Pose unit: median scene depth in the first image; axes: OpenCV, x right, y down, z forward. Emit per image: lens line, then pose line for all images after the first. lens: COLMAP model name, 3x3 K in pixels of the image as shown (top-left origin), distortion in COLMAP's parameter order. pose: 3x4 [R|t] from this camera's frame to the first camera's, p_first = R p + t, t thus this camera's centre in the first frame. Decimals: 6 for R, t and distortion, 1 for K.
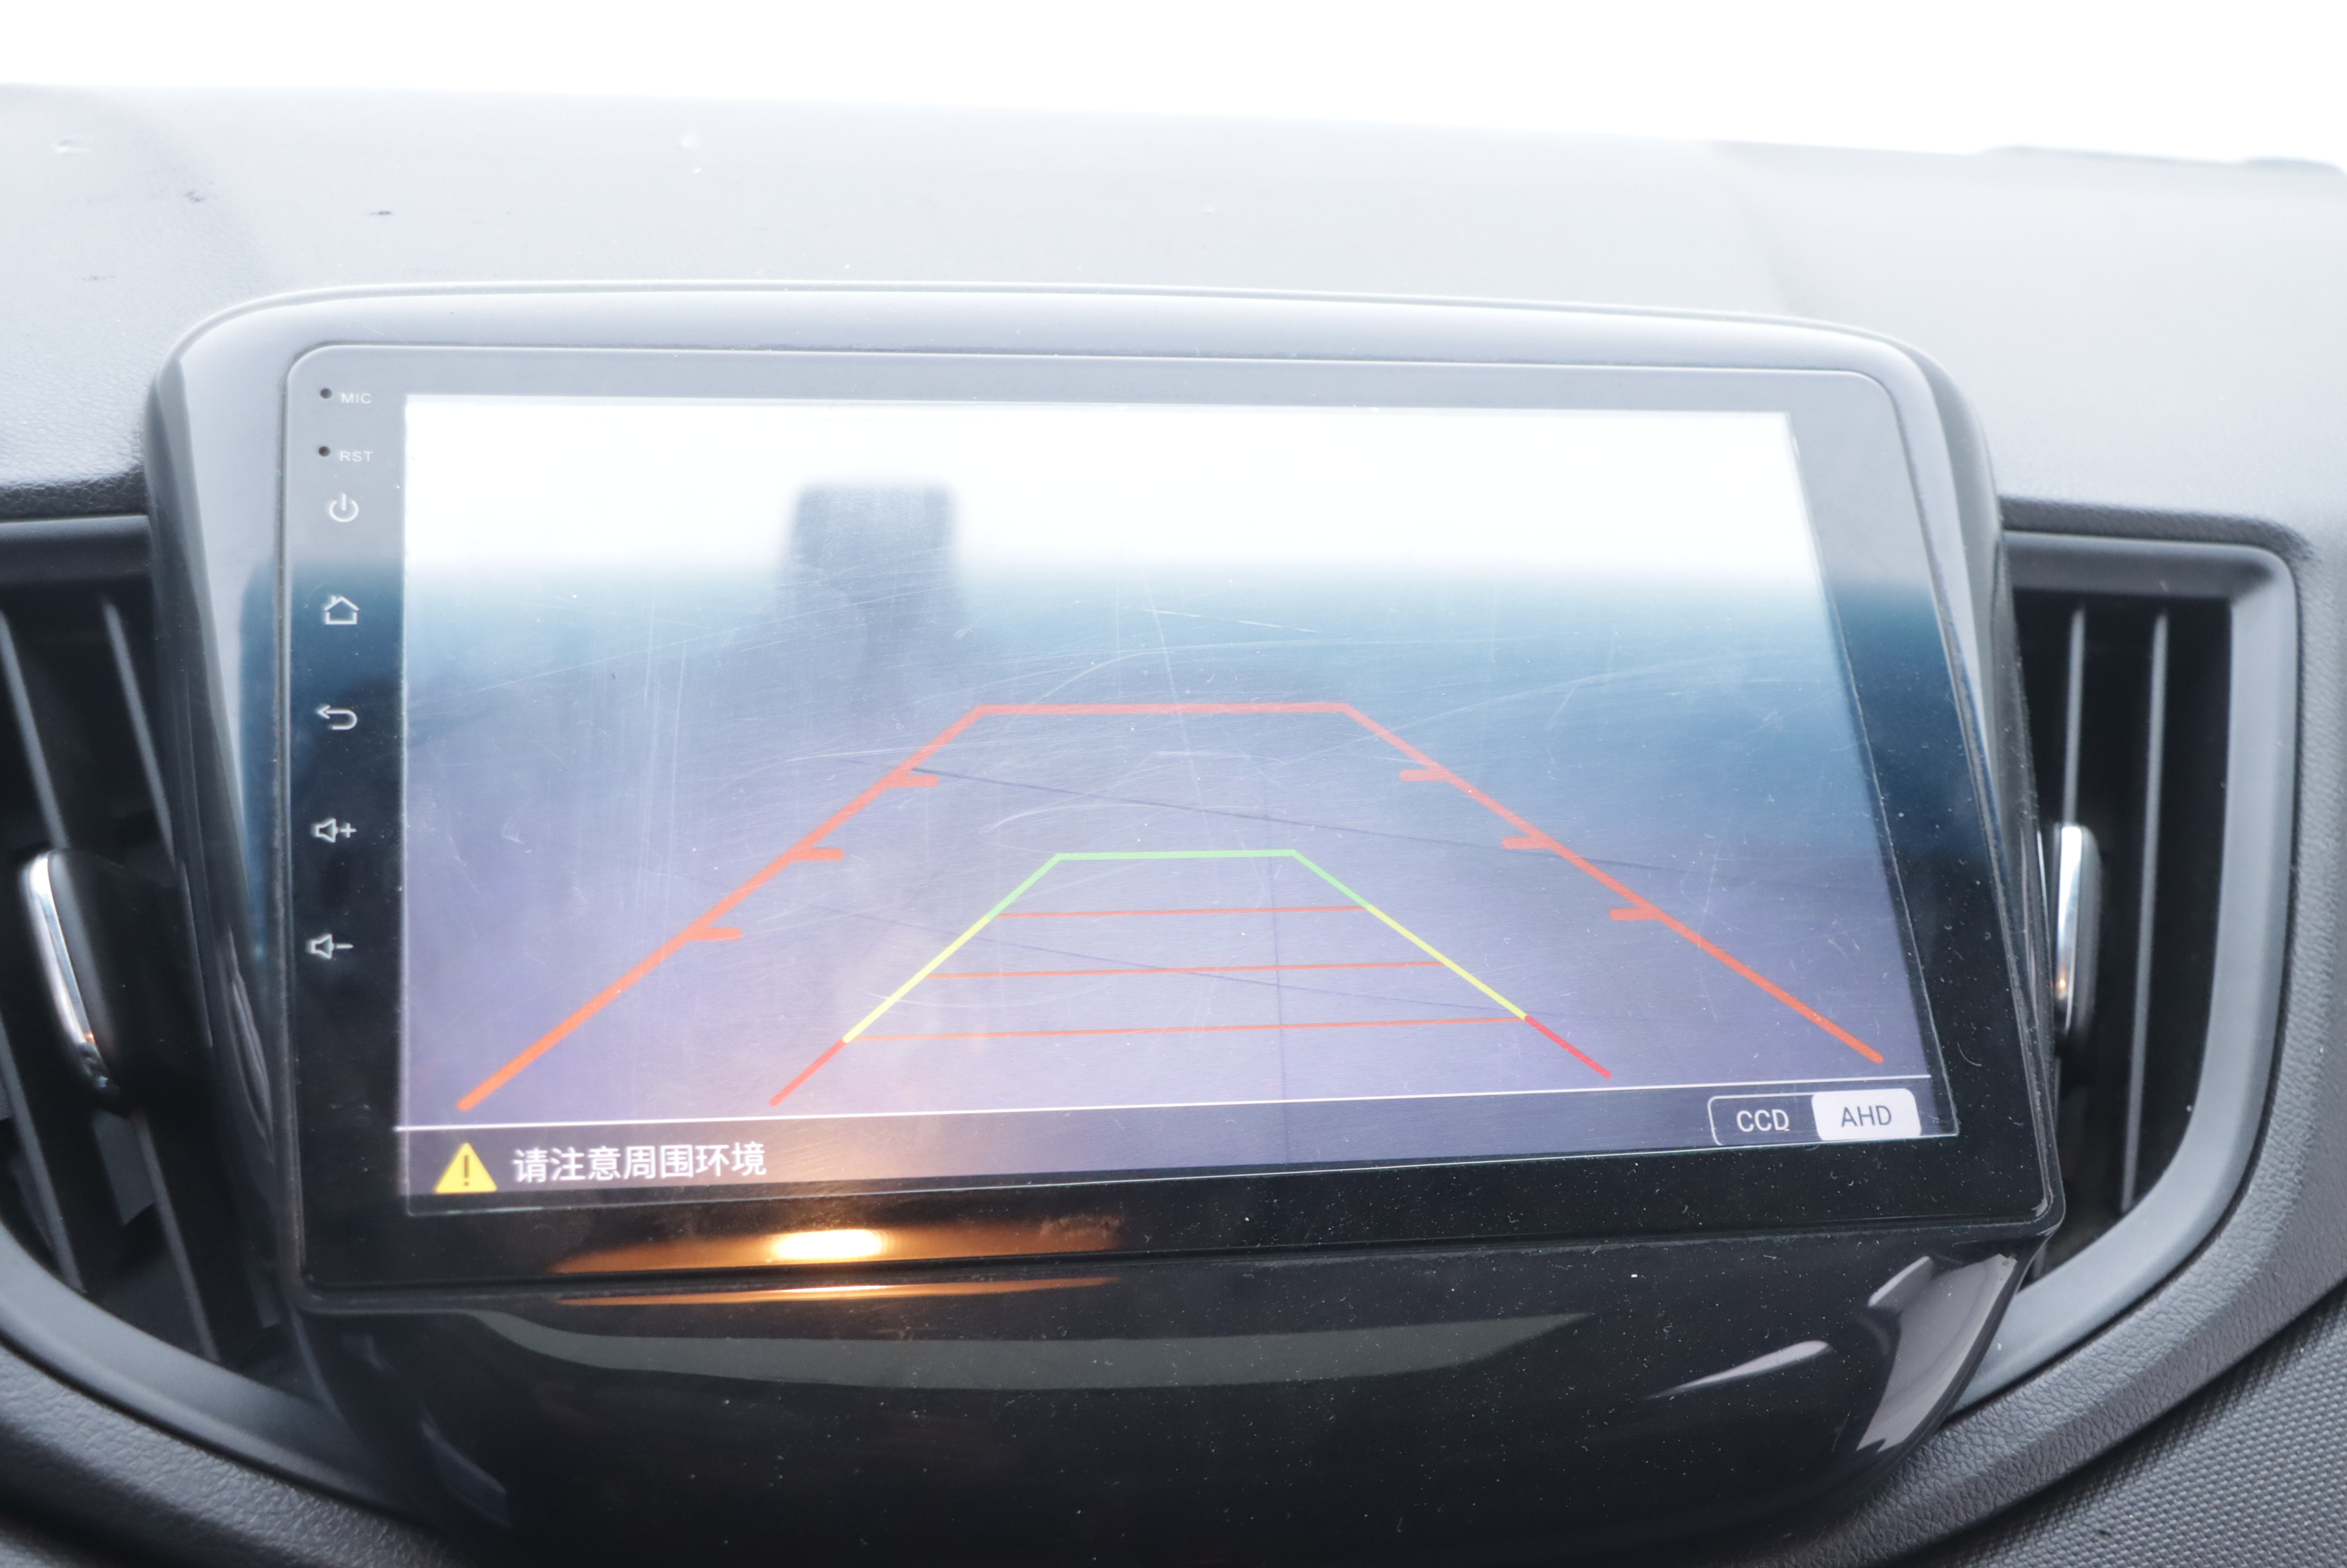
lens RADIAL K [[3309.8, 0, 1216.5], [0, 3309.8, 834.9], [0, 0, 1]] dist [-0.045168, 0.099531]
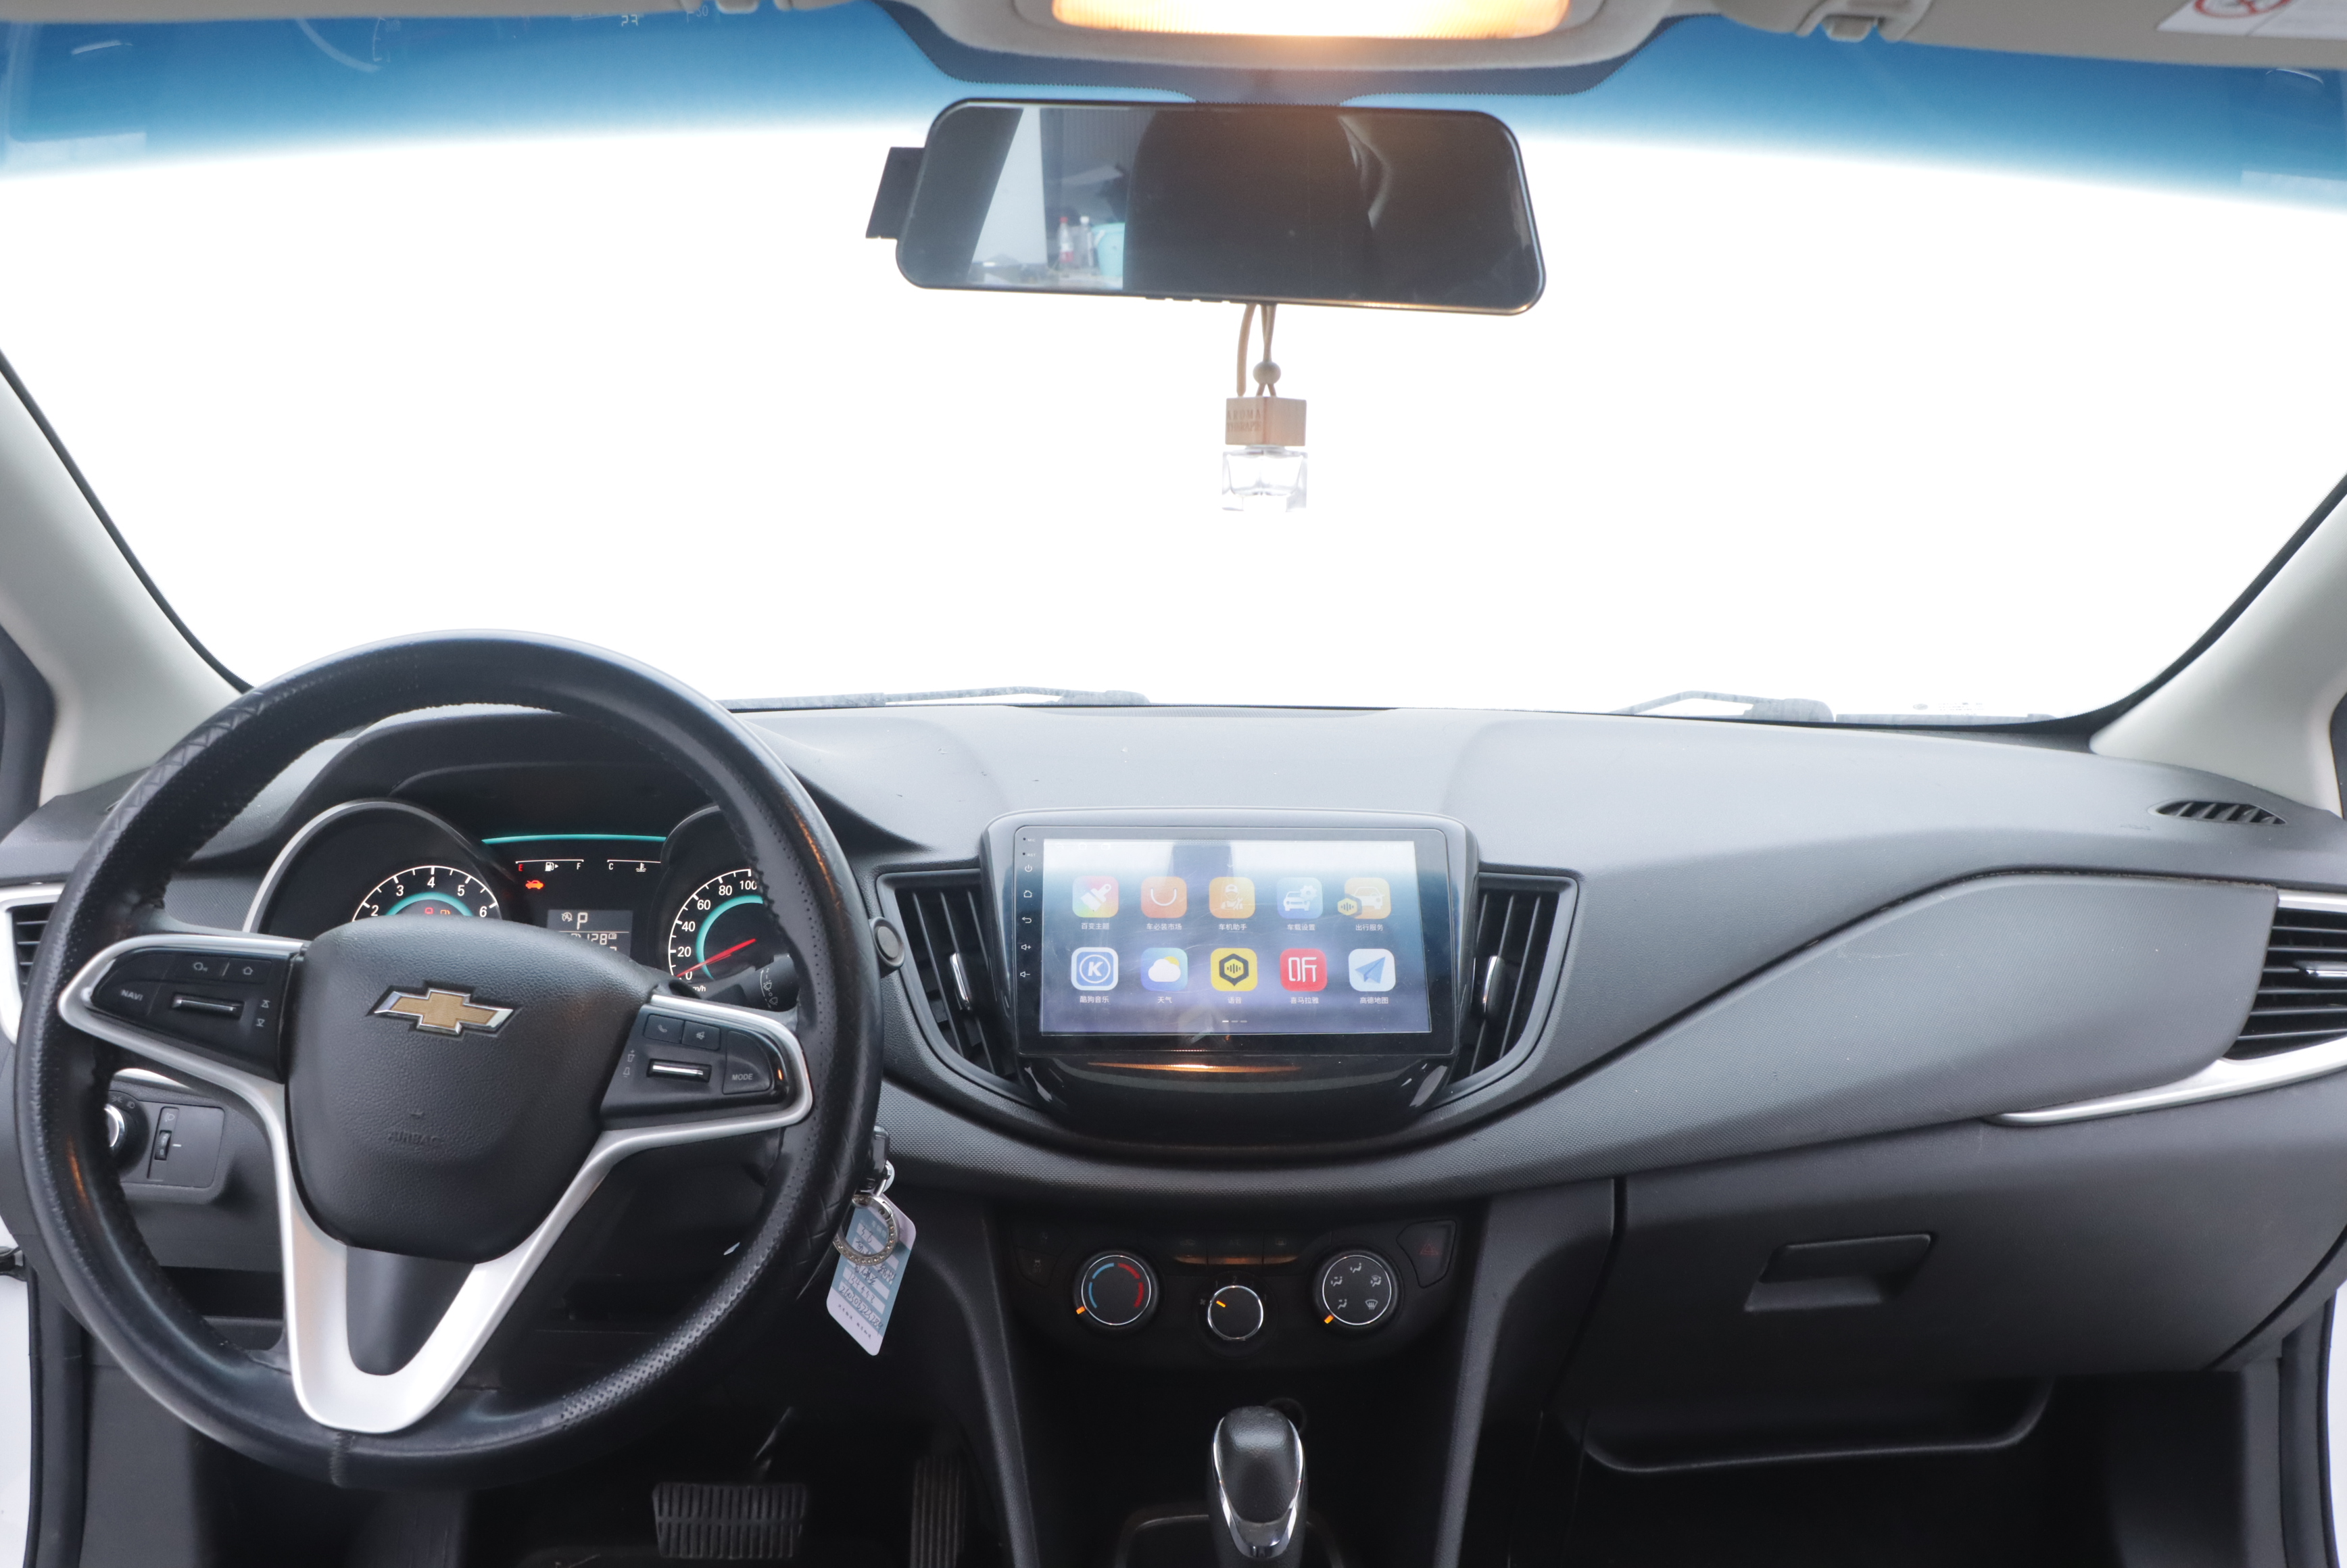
lens RADIAL K [[2143.3, 0, 1168.4], [0, 2143.3, 815.5], [0, 0, 1]] dist [-0.165802, 0.202045]
pose [[0.986043, 0.001180, -0.166486, 0.333609], [-0.016562, 0.995710, -0.091030, 0.070669], [0.165665, 0.092517, 0.981833, -1.520388]]
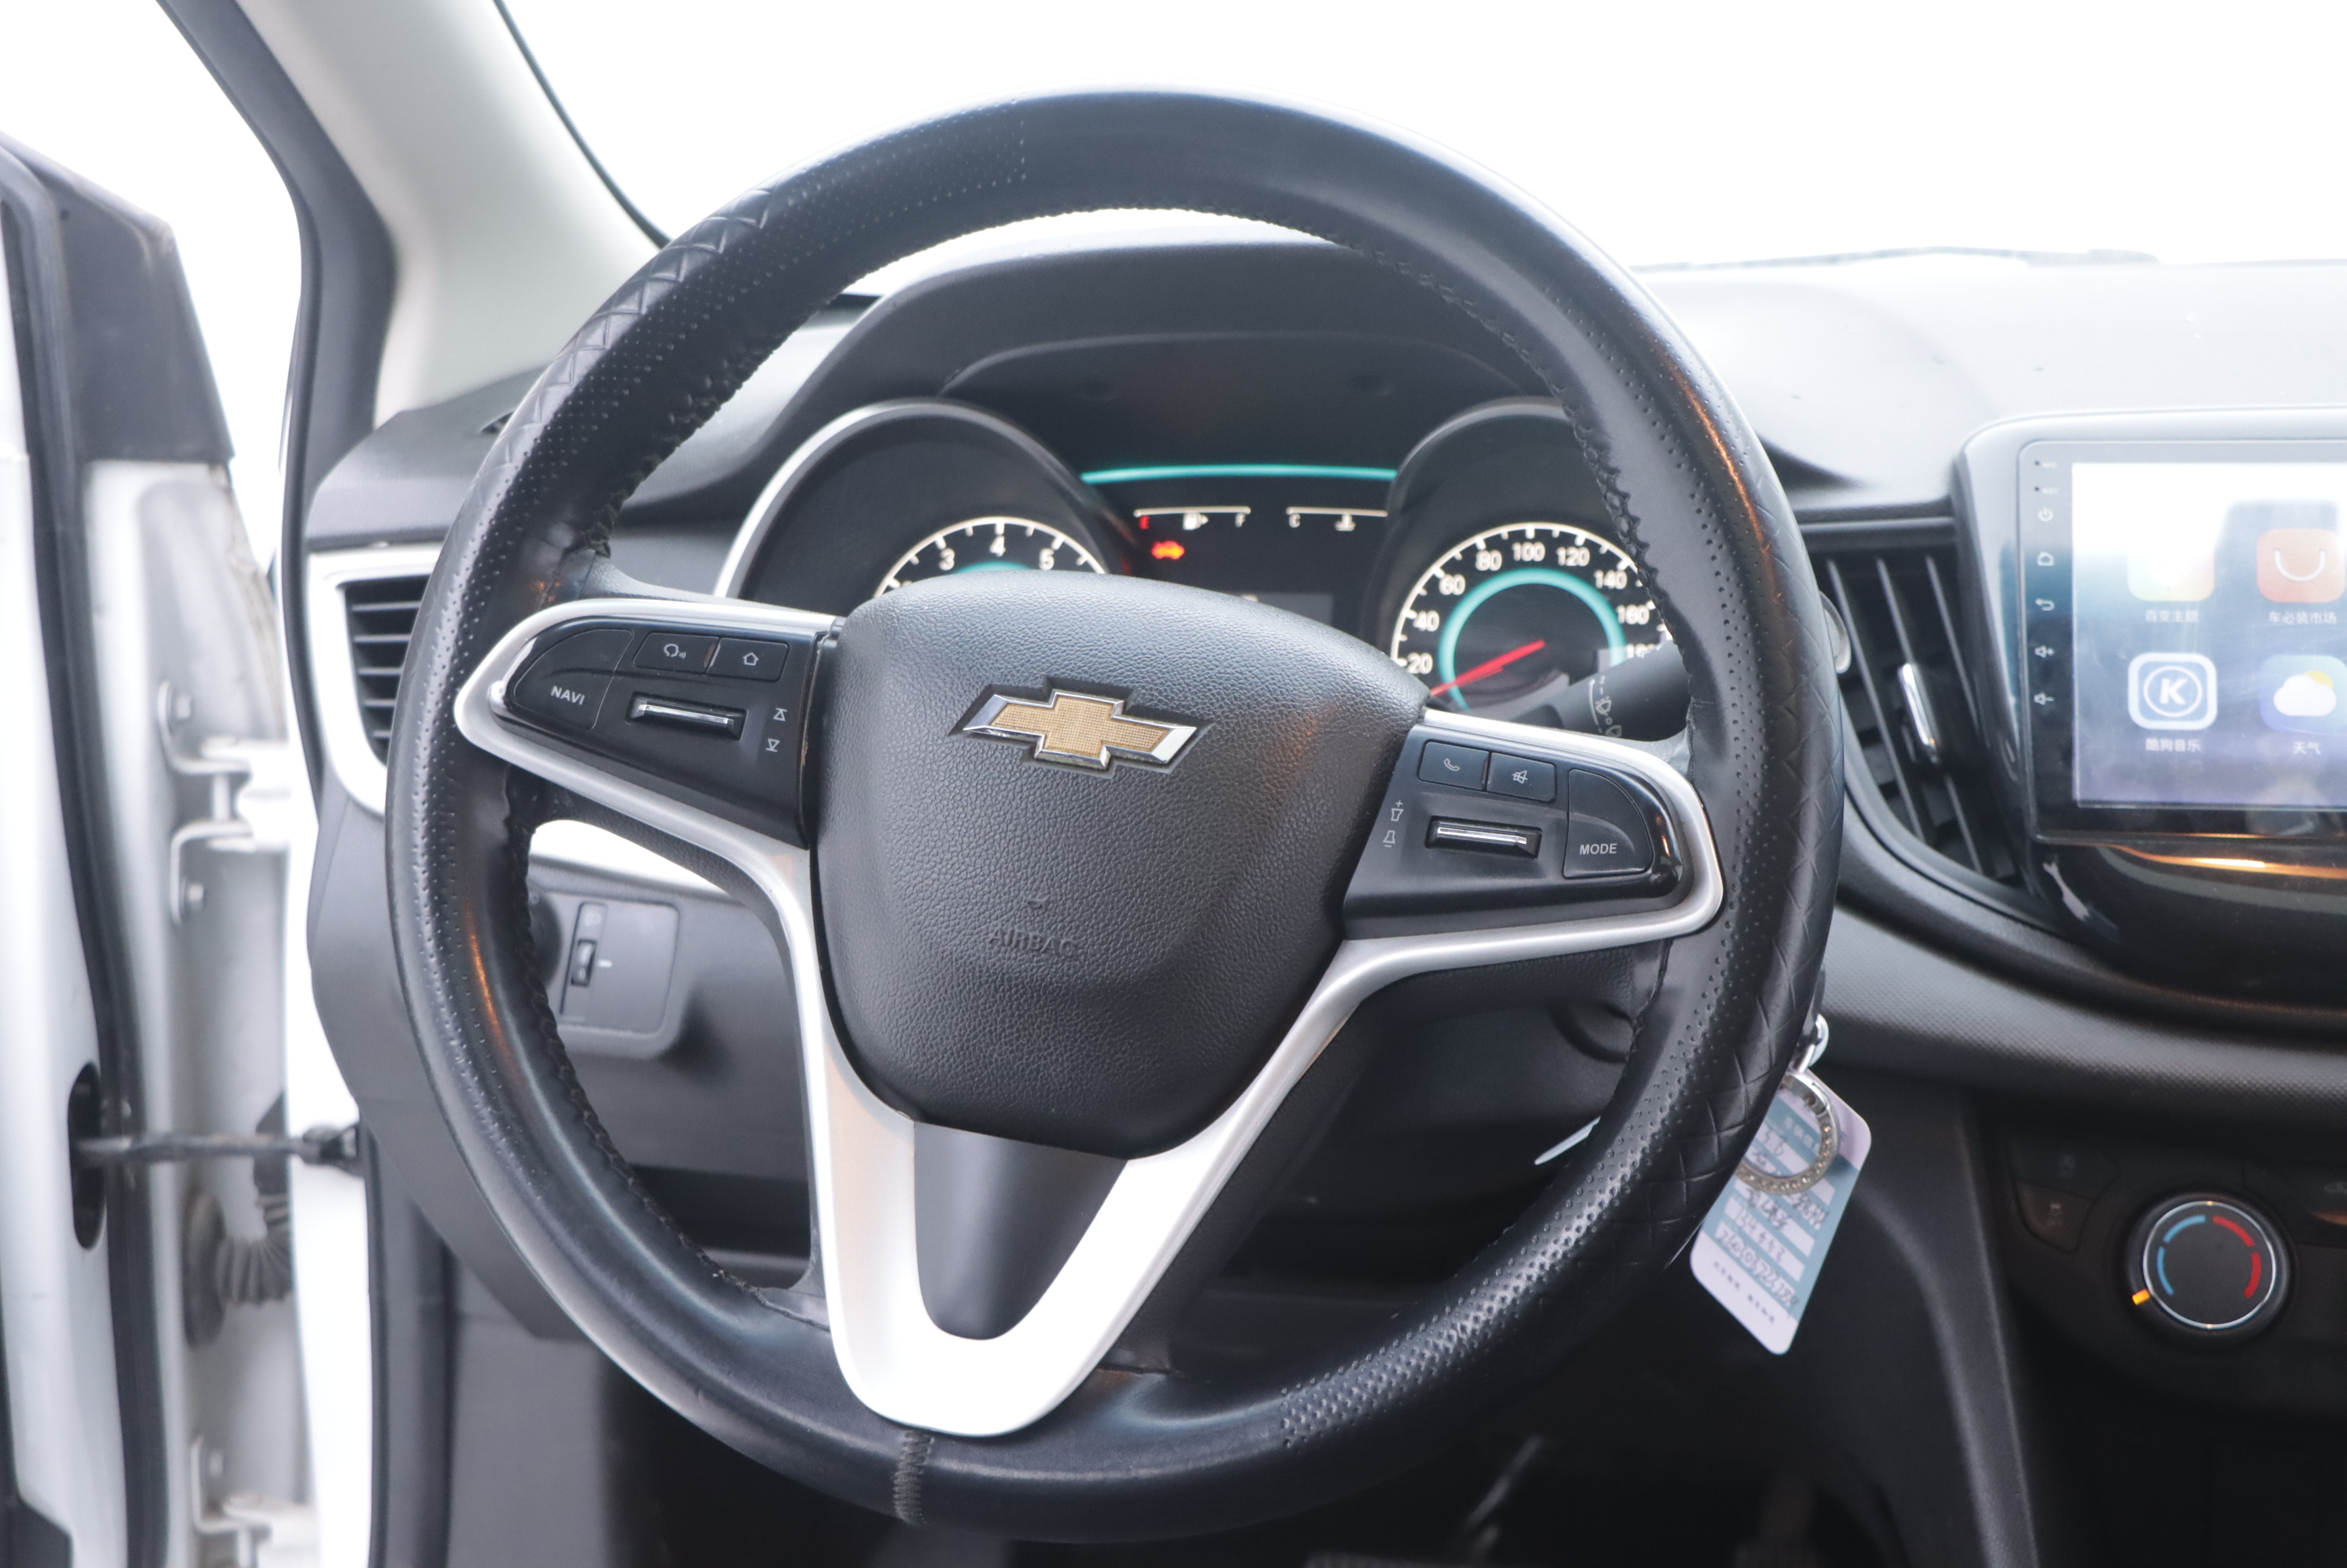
lens RADIAL K [[3368.7, 0, 1138.2], [0, 3368.7, 798.0], [0, 0, 1]] dist [-0.003619, 0.215600]
pose [[0.912247, 0.035427, -0.408105, 0.117987], [-0.041303, 0.999131, -0.005590, 0.132928], [0.407553, 0.021956, 0.912918, -1.349181]]
